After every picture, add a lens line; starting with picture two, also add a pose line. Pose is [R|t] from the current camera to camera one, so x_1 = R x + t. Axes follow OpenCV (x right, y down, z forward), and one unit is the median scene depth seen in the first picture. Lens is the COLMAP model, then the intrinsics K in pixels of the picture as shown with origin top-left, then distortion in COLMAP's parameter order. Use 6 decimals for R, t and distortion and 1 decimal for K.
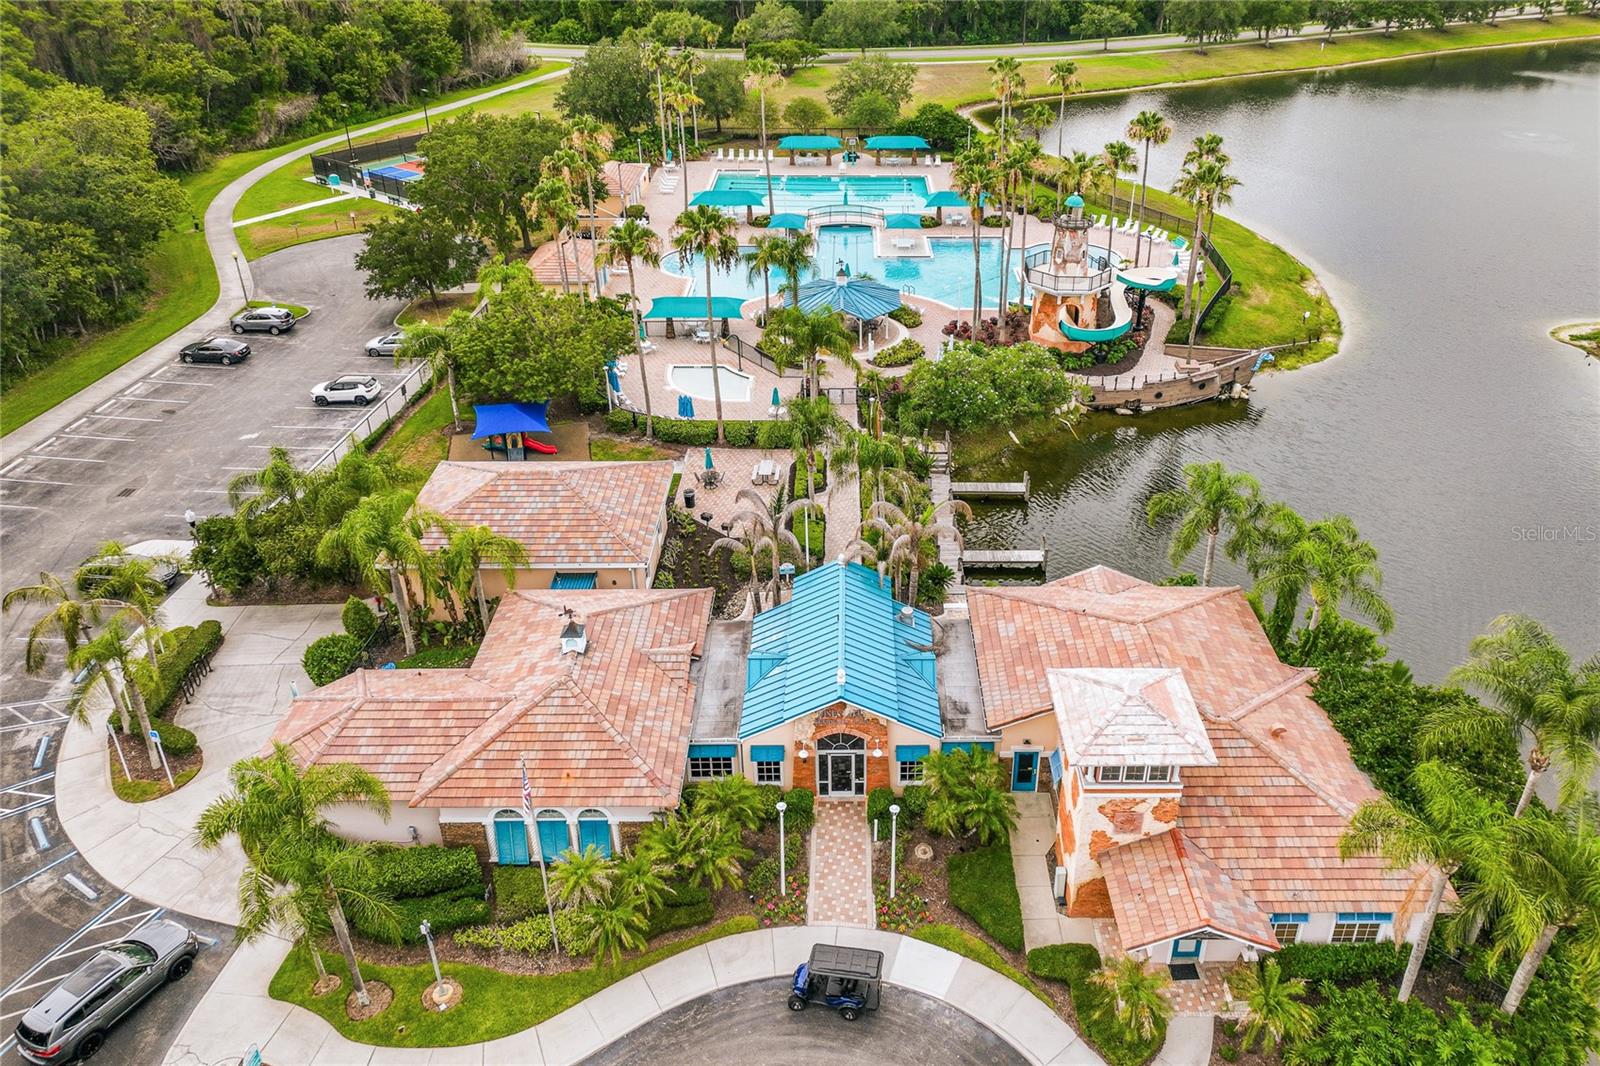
lens RADIAL K [[1156.0, 0, 804.4], [0, 1156.0, 482.3], [0, 0, 1]] dist [-0.002644, 0.029648]
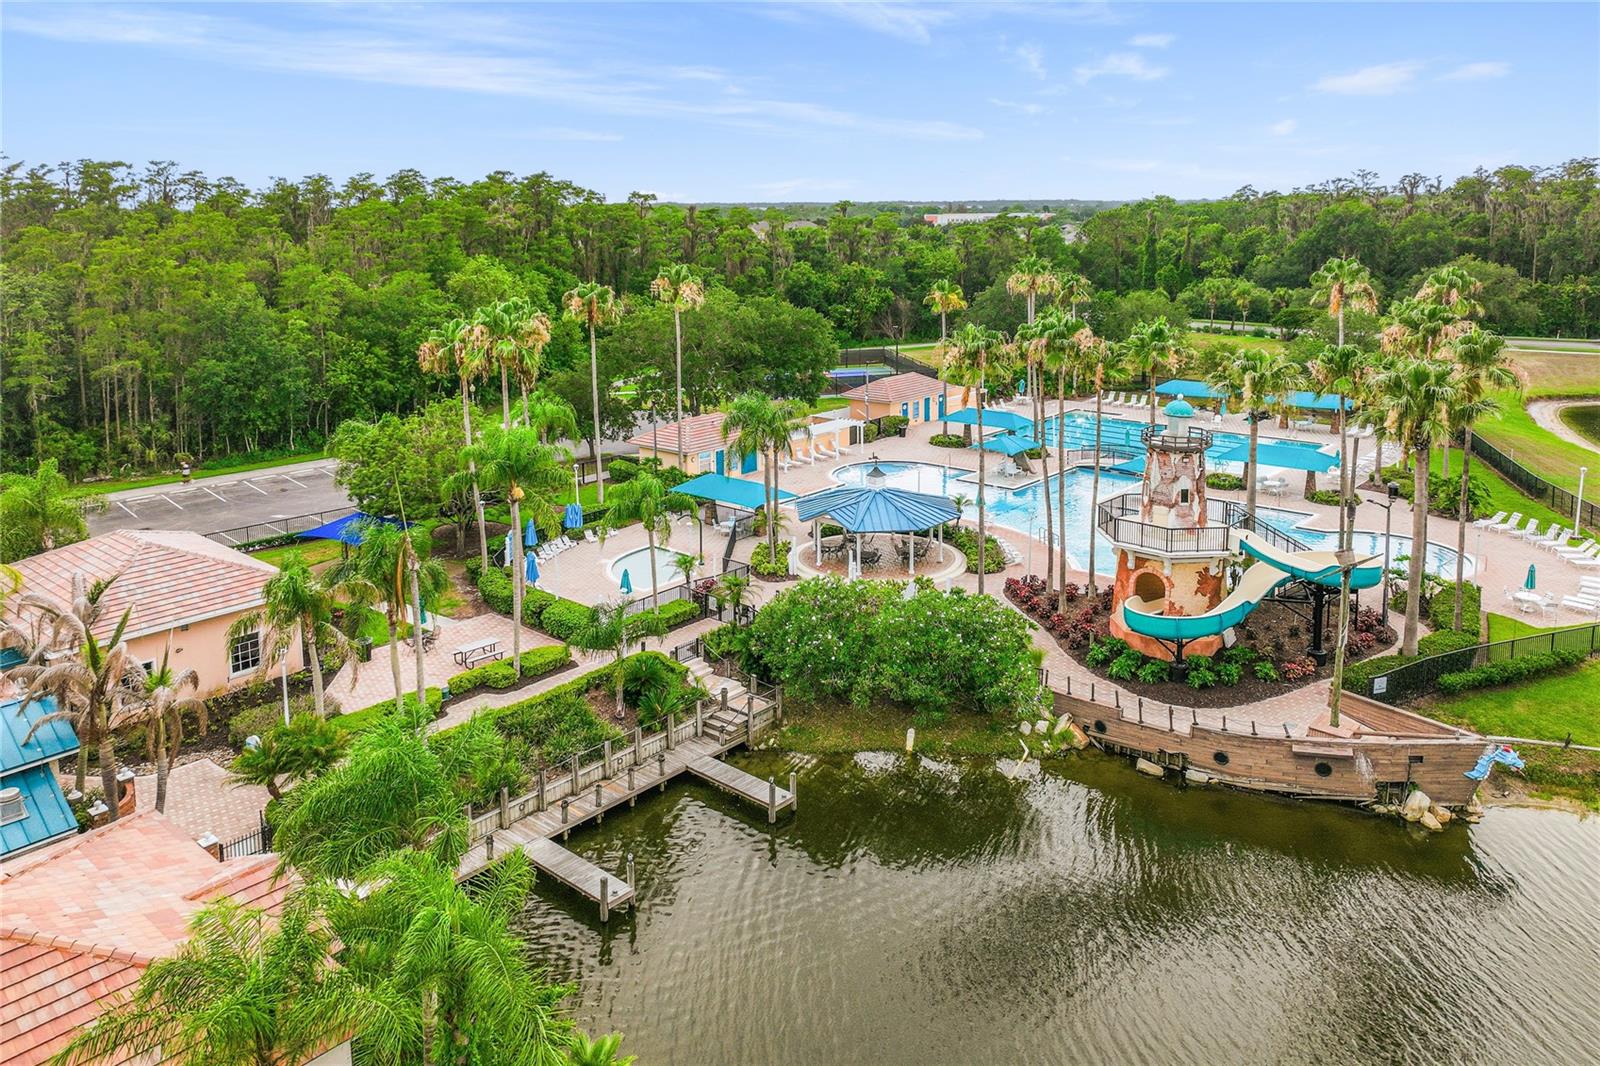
lens RADIAL K [[1156.0, 0, 804.4], [0, 1156.0, 482.3], [0, 0, 1]] dist [-0.002644, 0.029648]
pose [[0.745490, 0.140628, -0.651513, 0.487810], [-0.314648, 0.935965, -0.158009, -0.049091], [0.587572, 0.322791, 0.742000, 0.449027]]
